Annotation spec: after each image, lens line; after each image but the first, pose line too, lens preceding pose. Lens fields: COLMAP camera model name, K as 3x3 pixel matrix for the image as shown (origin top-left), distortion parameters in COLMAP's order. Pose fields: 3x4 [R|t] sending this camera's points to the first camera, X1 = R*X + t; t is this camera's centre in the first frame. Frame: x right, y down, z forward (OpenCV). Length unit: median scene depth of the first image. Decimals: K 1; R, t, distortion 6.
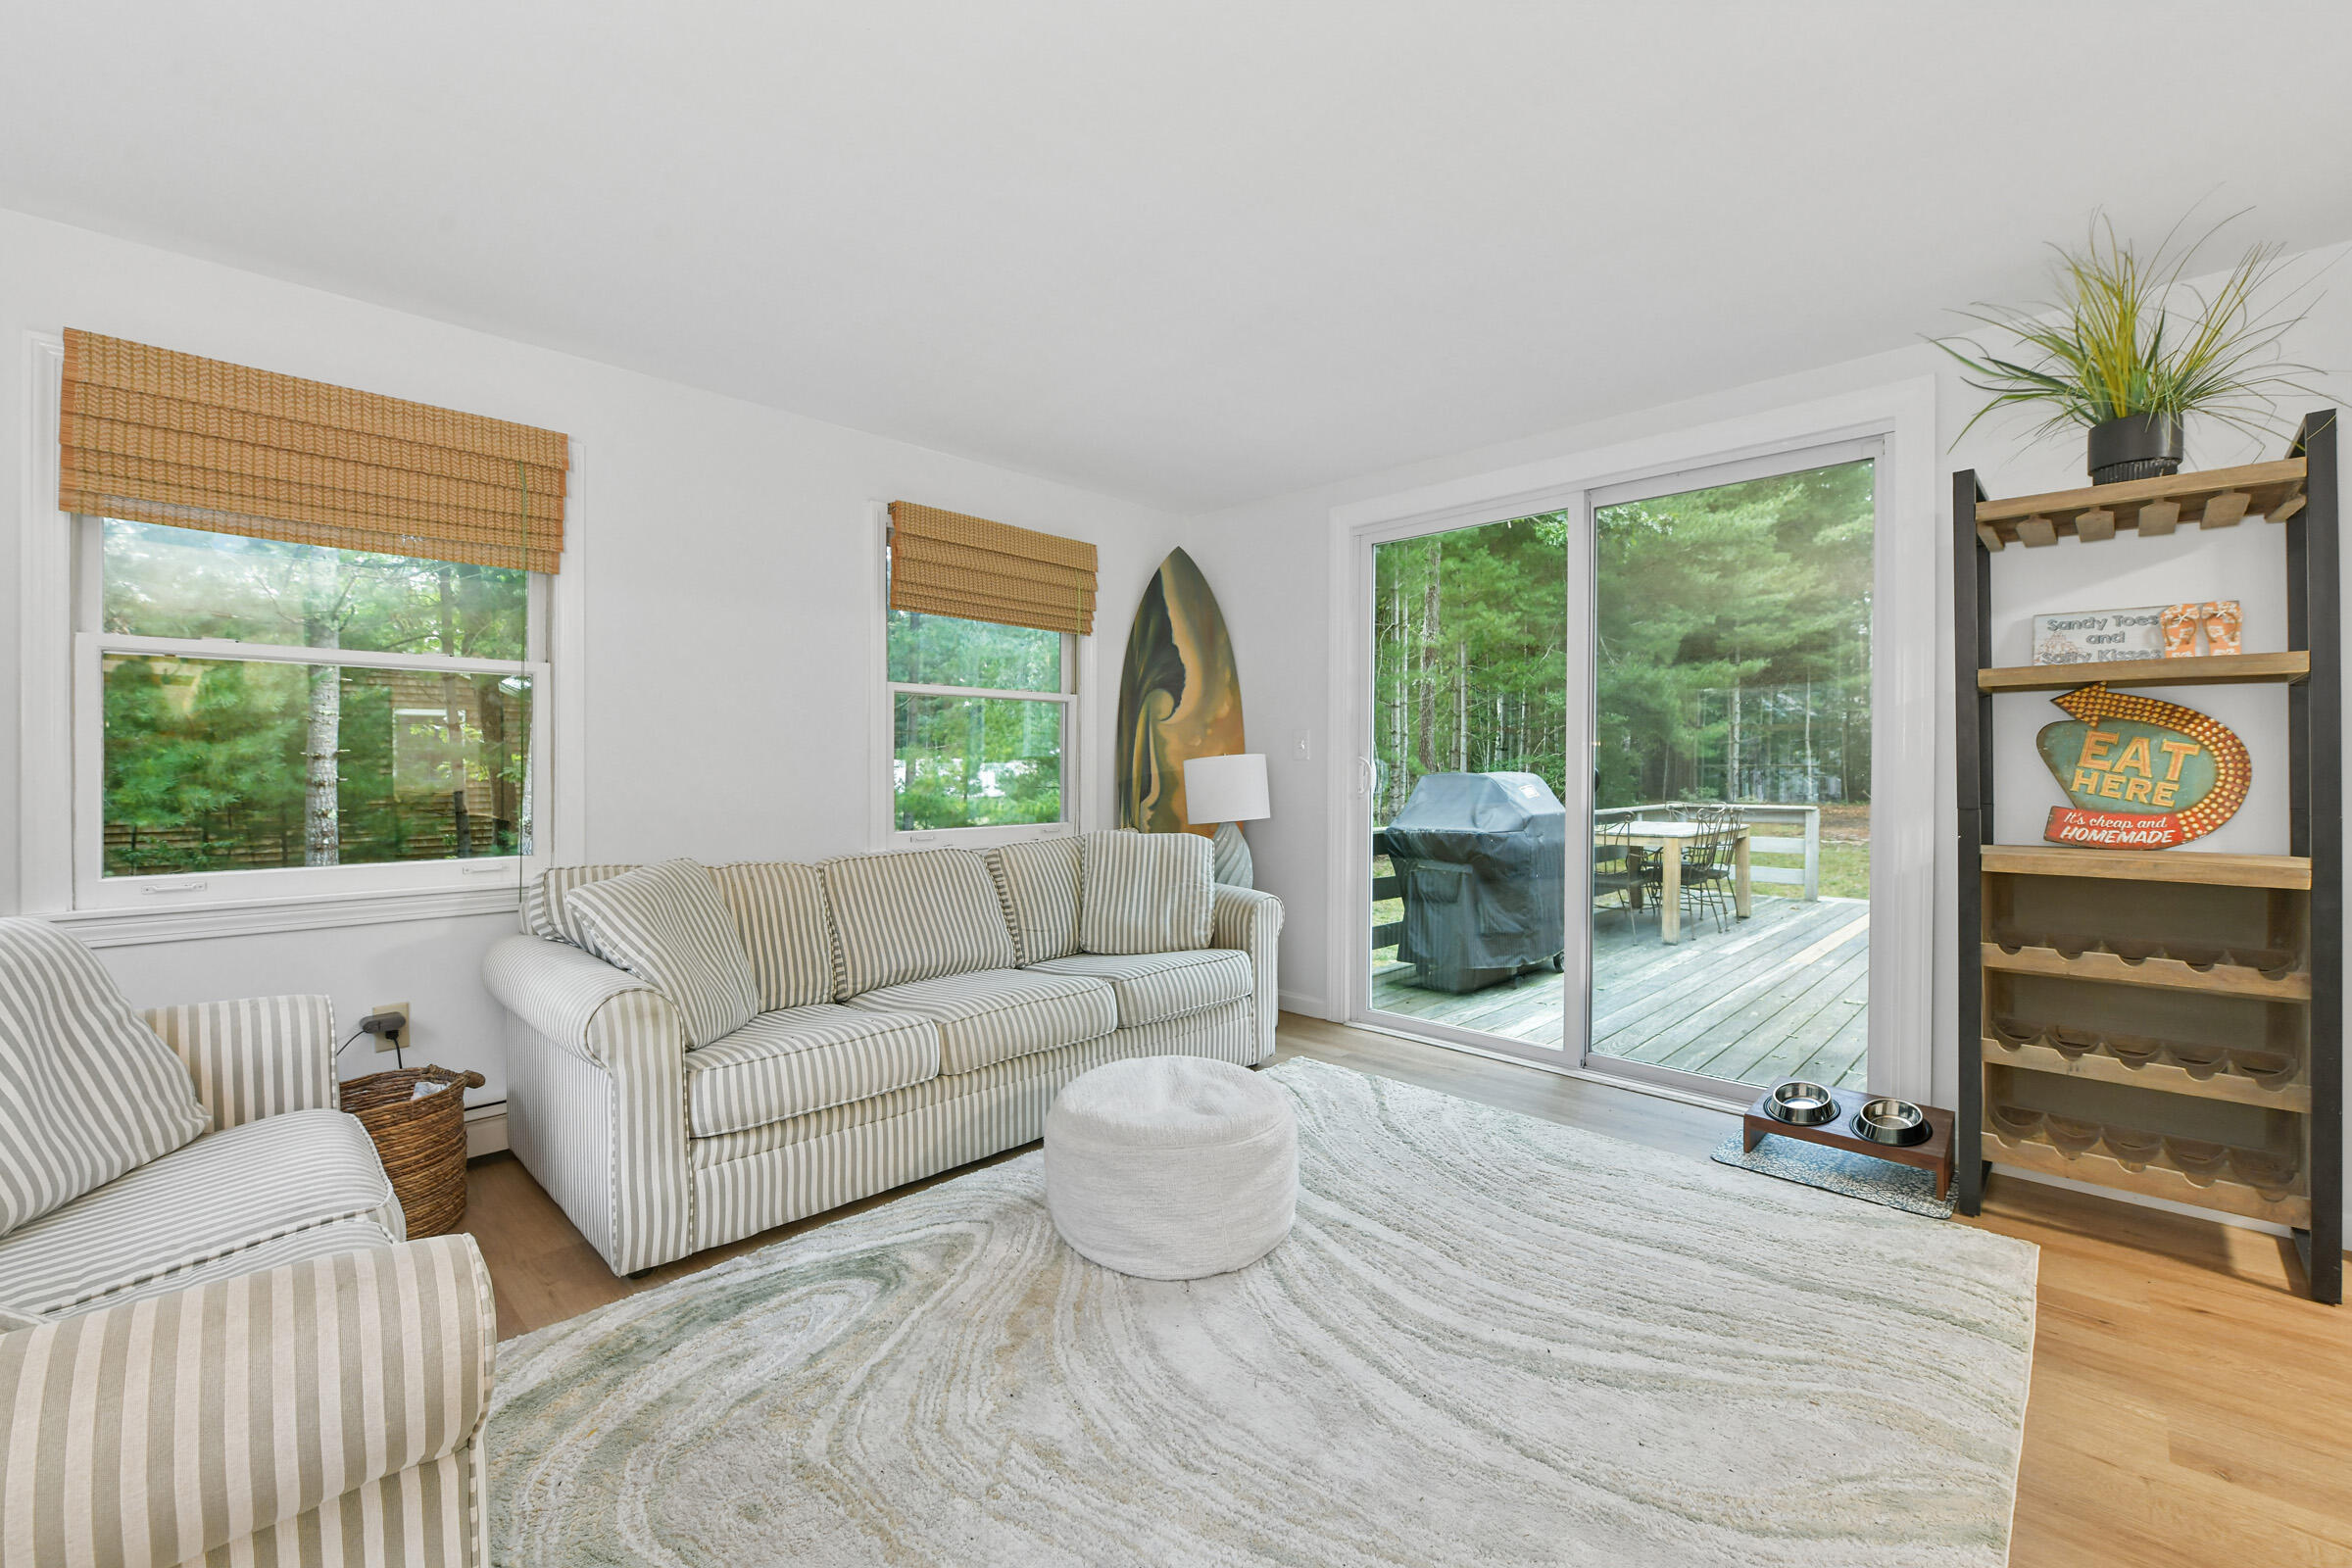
lens RADIAL K [[968.1, 0, 1207.5], [0, 968.1, 770.9], [0, 0, 1]] dist [-0.010313, -0.000277]
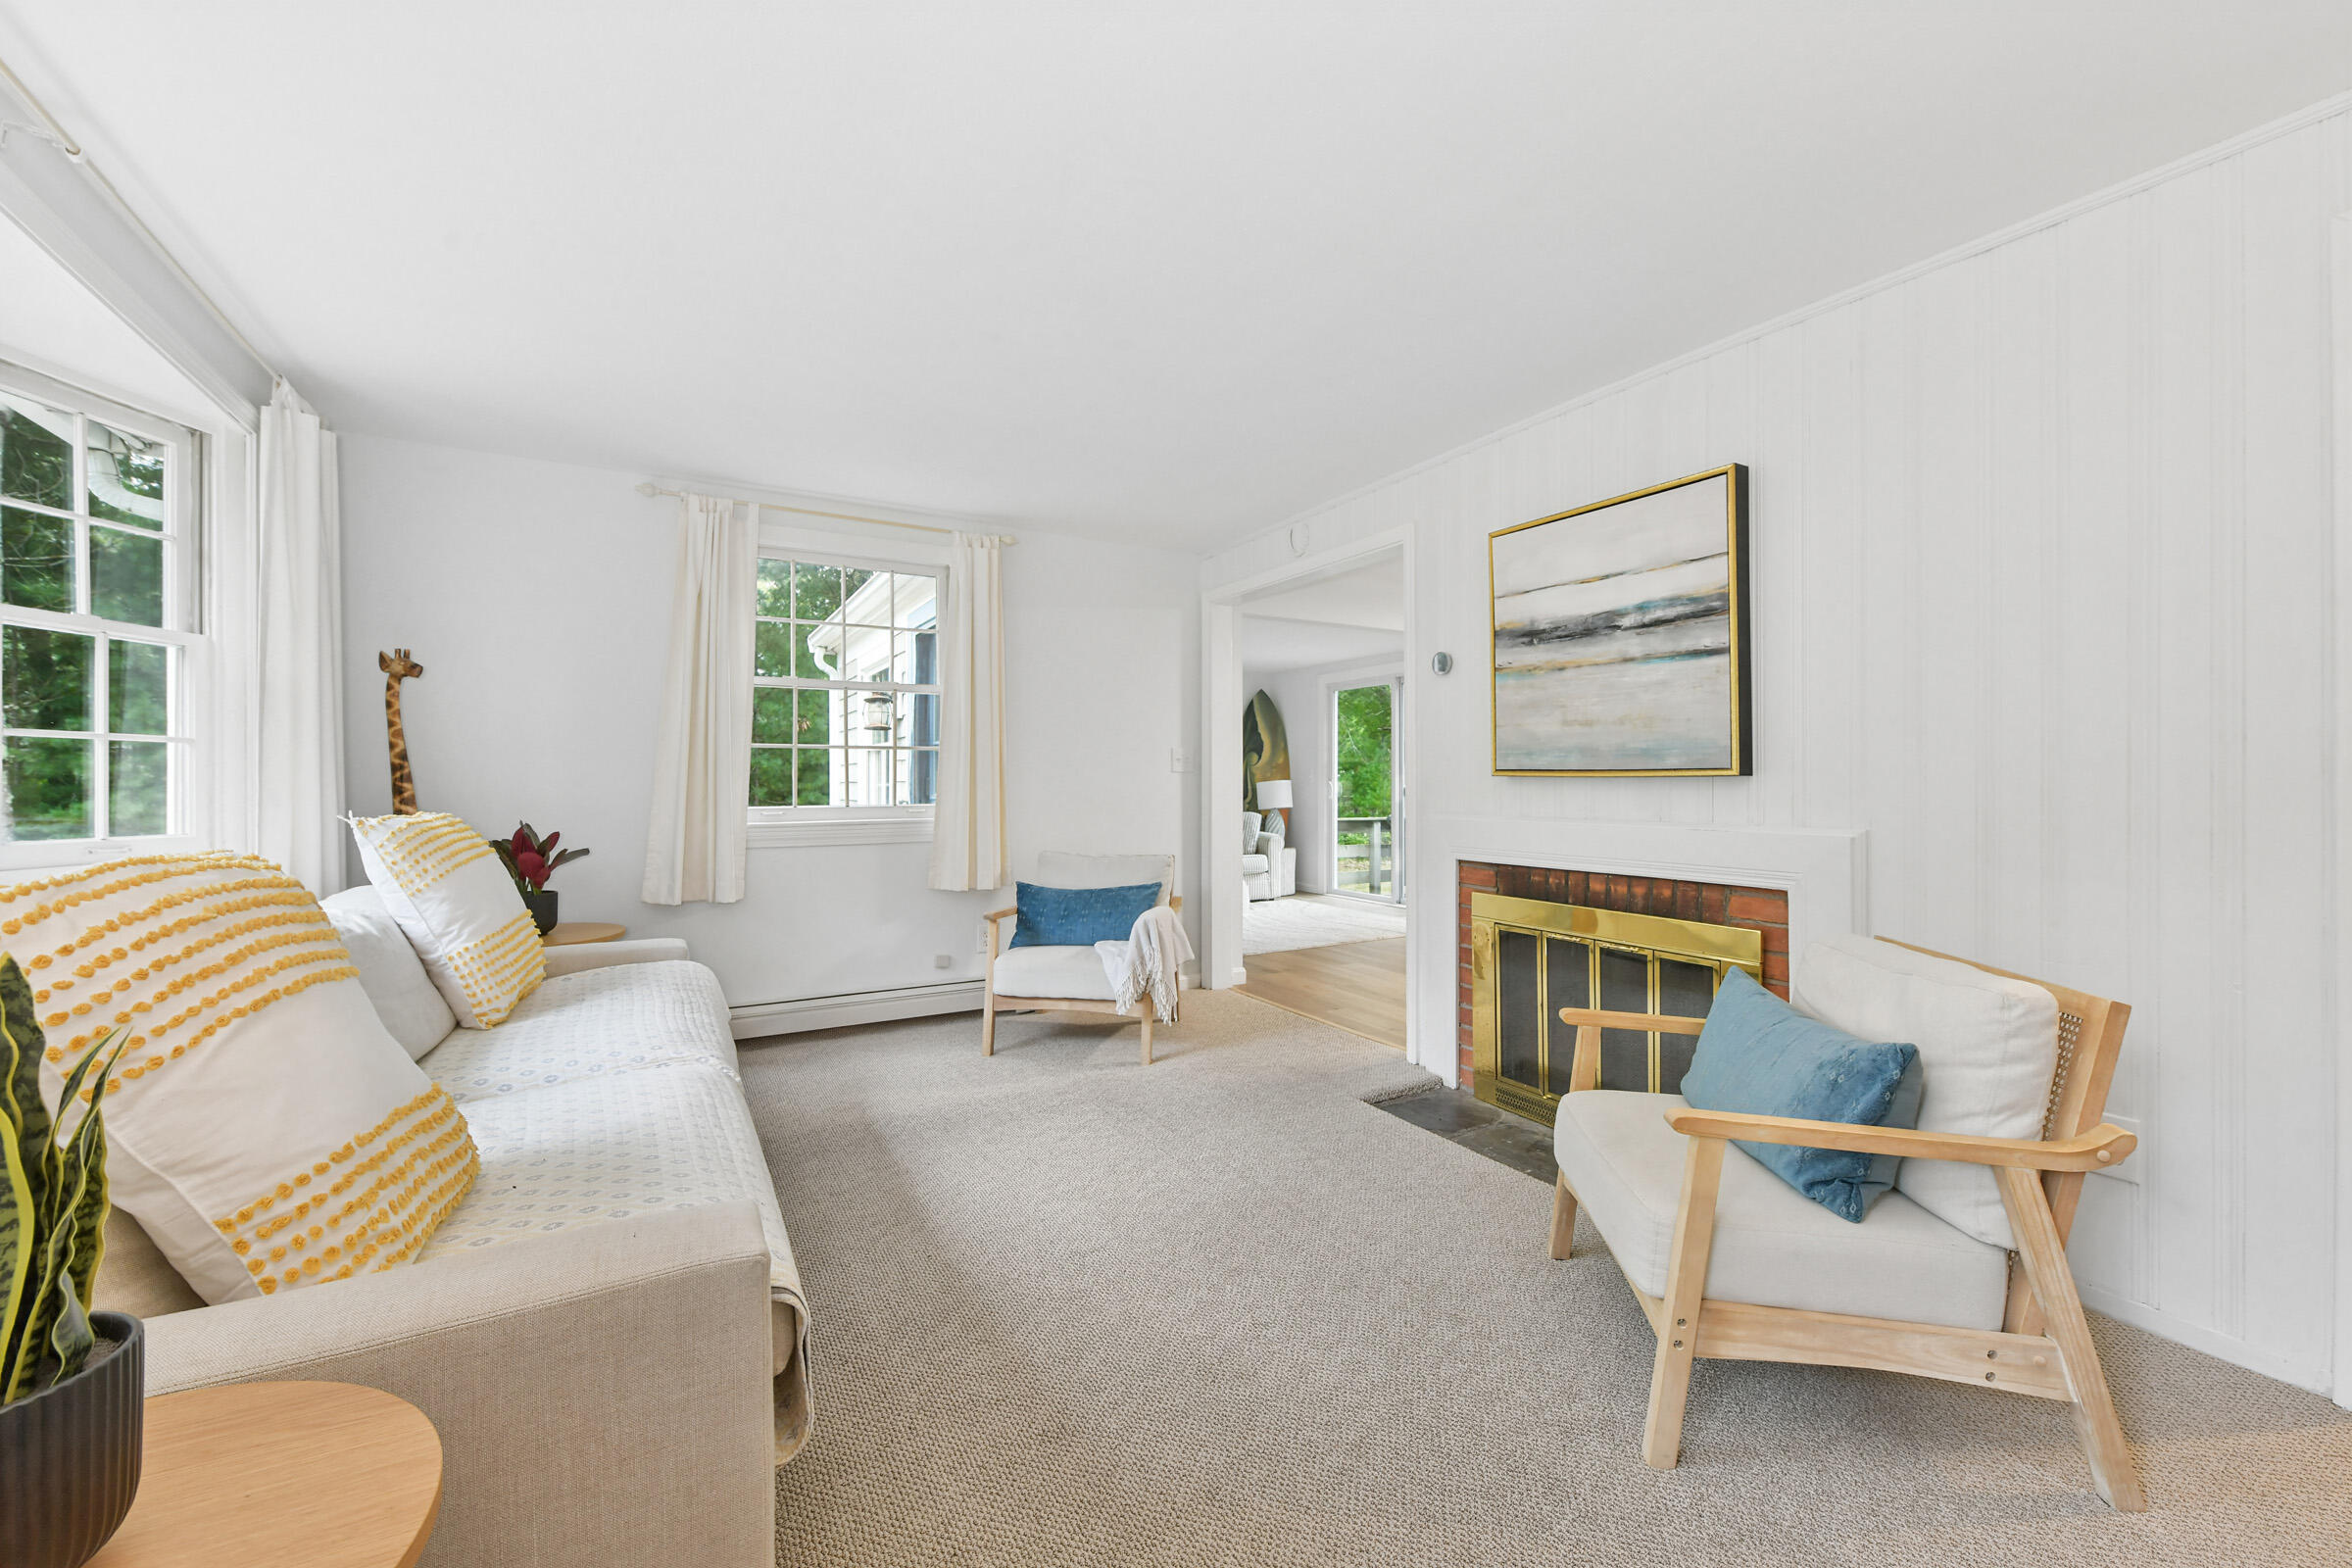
lens RADIAL K [[941.7, 0, 1182.0], [0, 941.7, 775.8], [0, 0, 1]] dist [0.000675, -0.000044]
pose [[0.957999, -0.002572, -0.286759, 0.650302], [0.001741, 0.999994, -0.003152, -0.030331], [0.286765, 0.002521, 0.957998, -1.806750]]
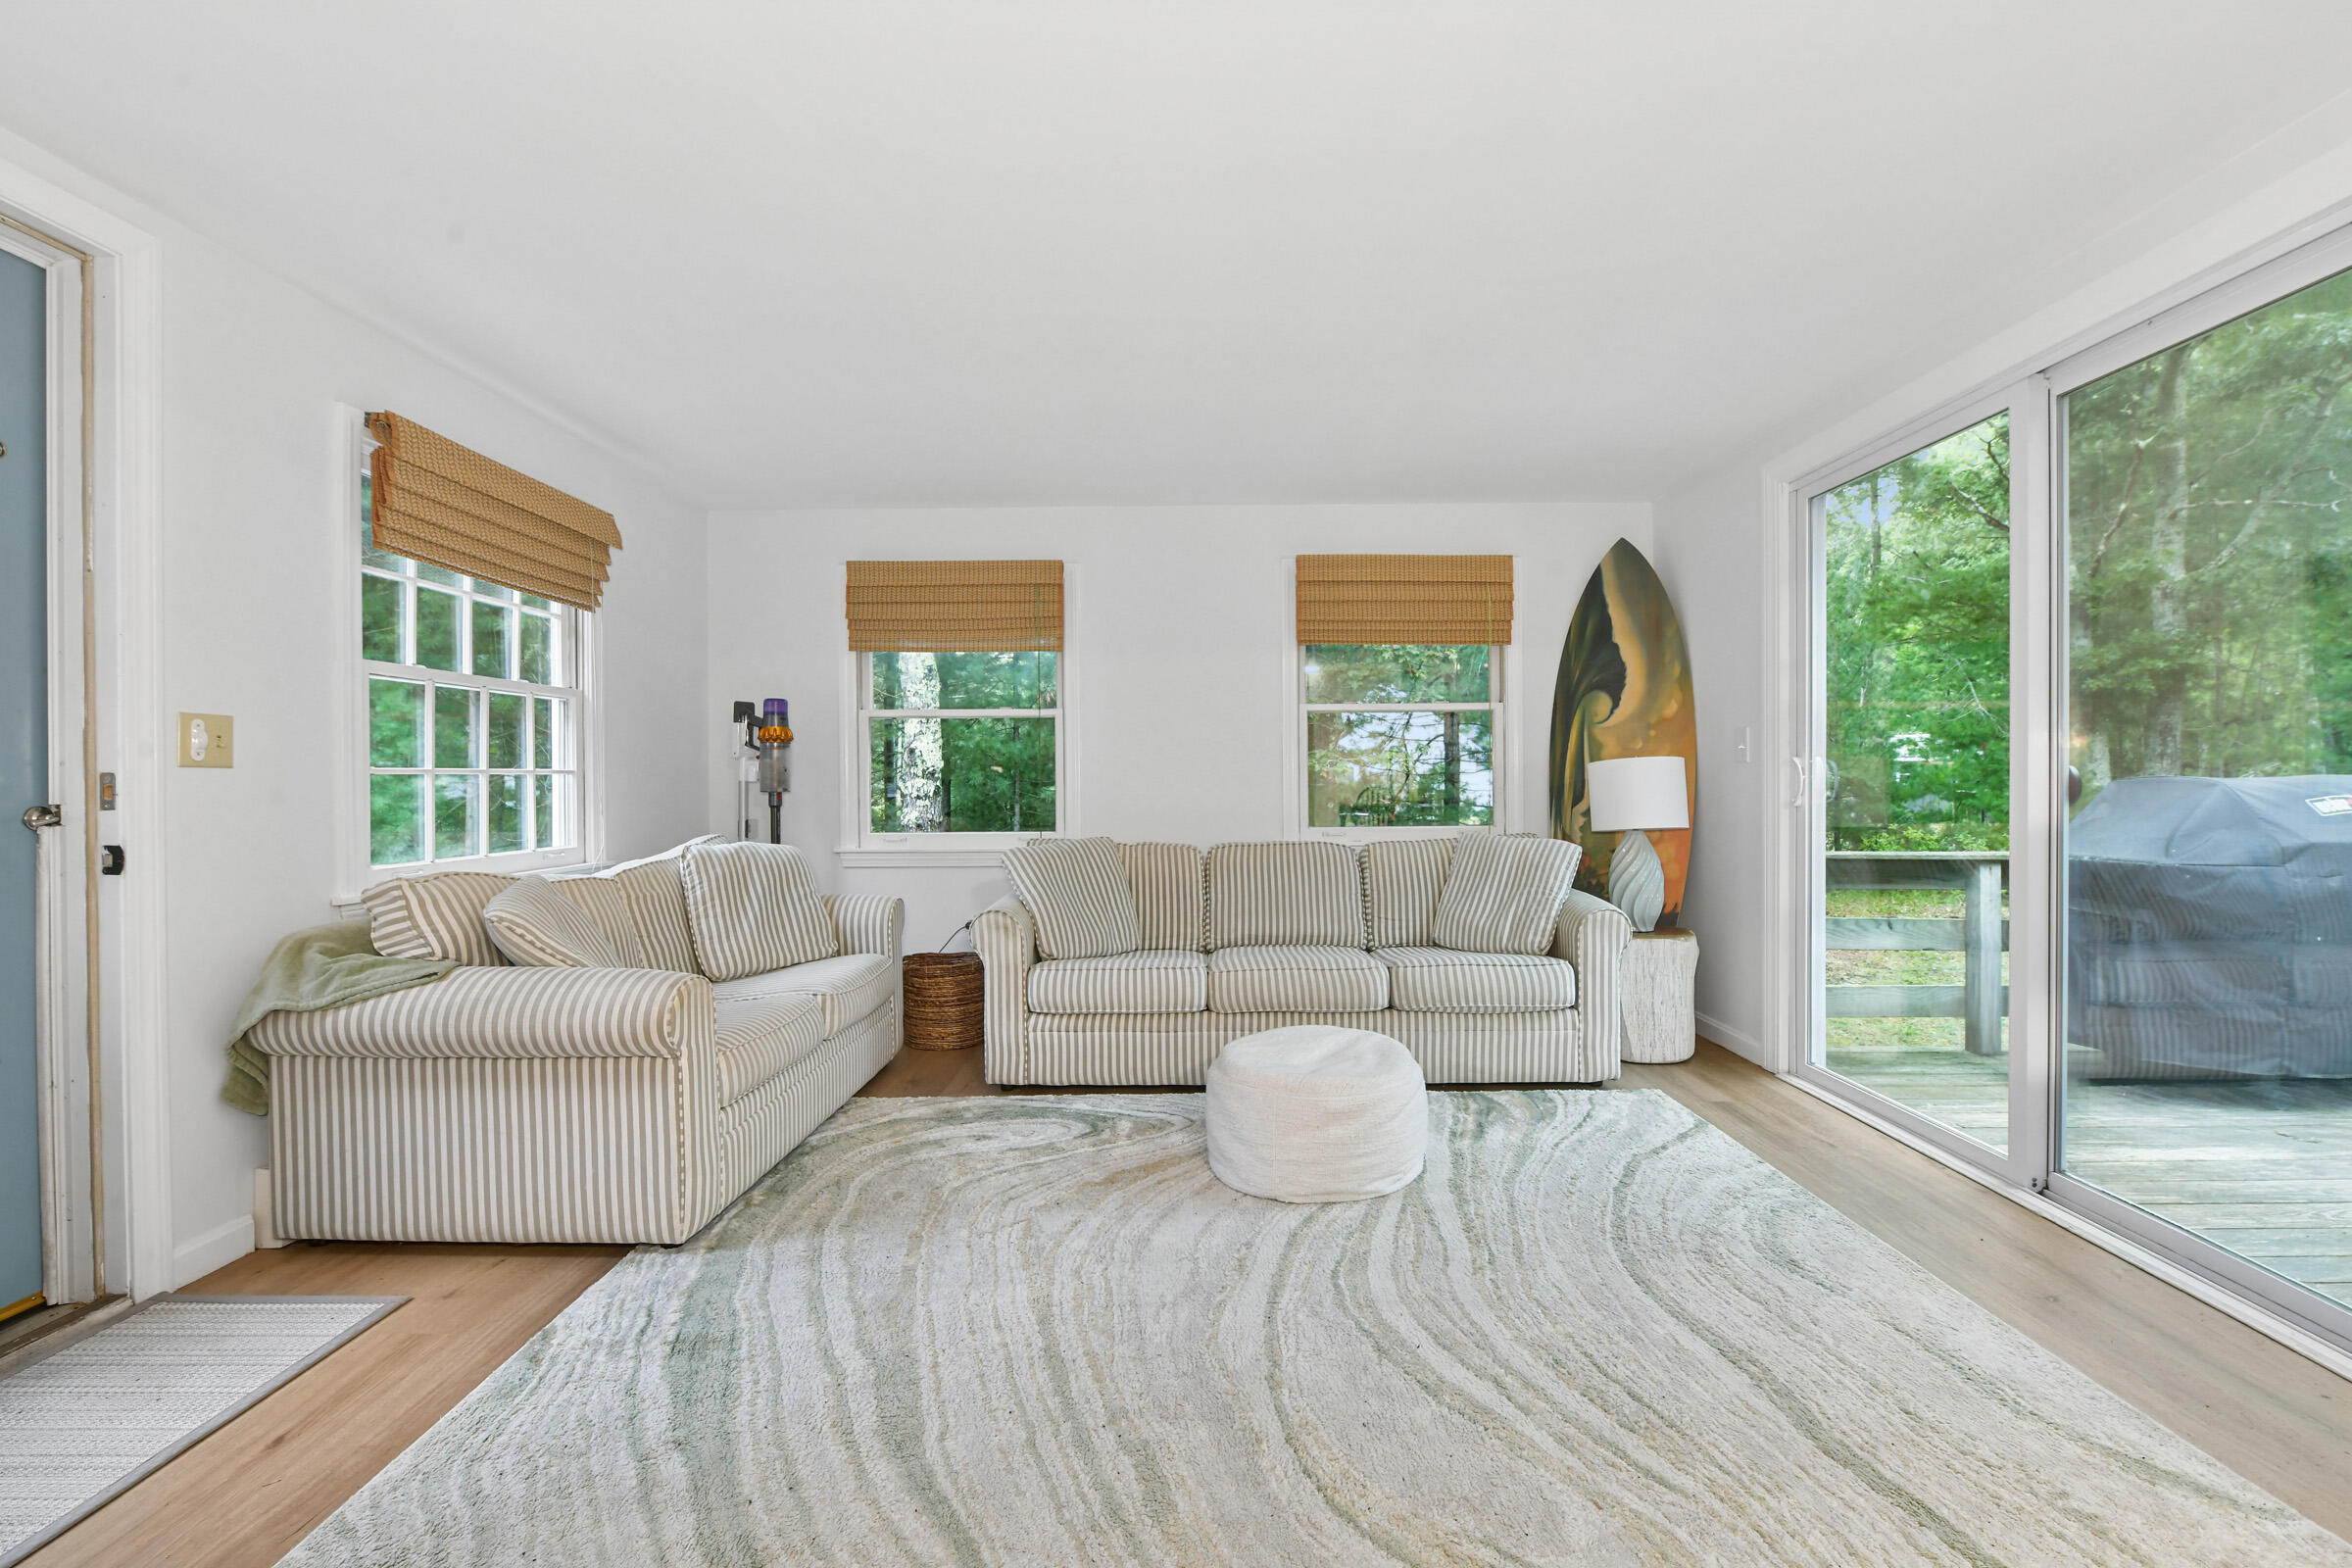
lens RADIAL K [[968.1, 0, 1207.5], [0, 968.1, 770.9], [0, 0, 1]] dist [-0.010313, -0.000277]
pose [[0.691474, -0.009619, -0.722337, 0.560546], [0.003017, 0.999941, -0.010428, 0.005962], [0.722395, 0.005032, 0.691462, 0.083783]]
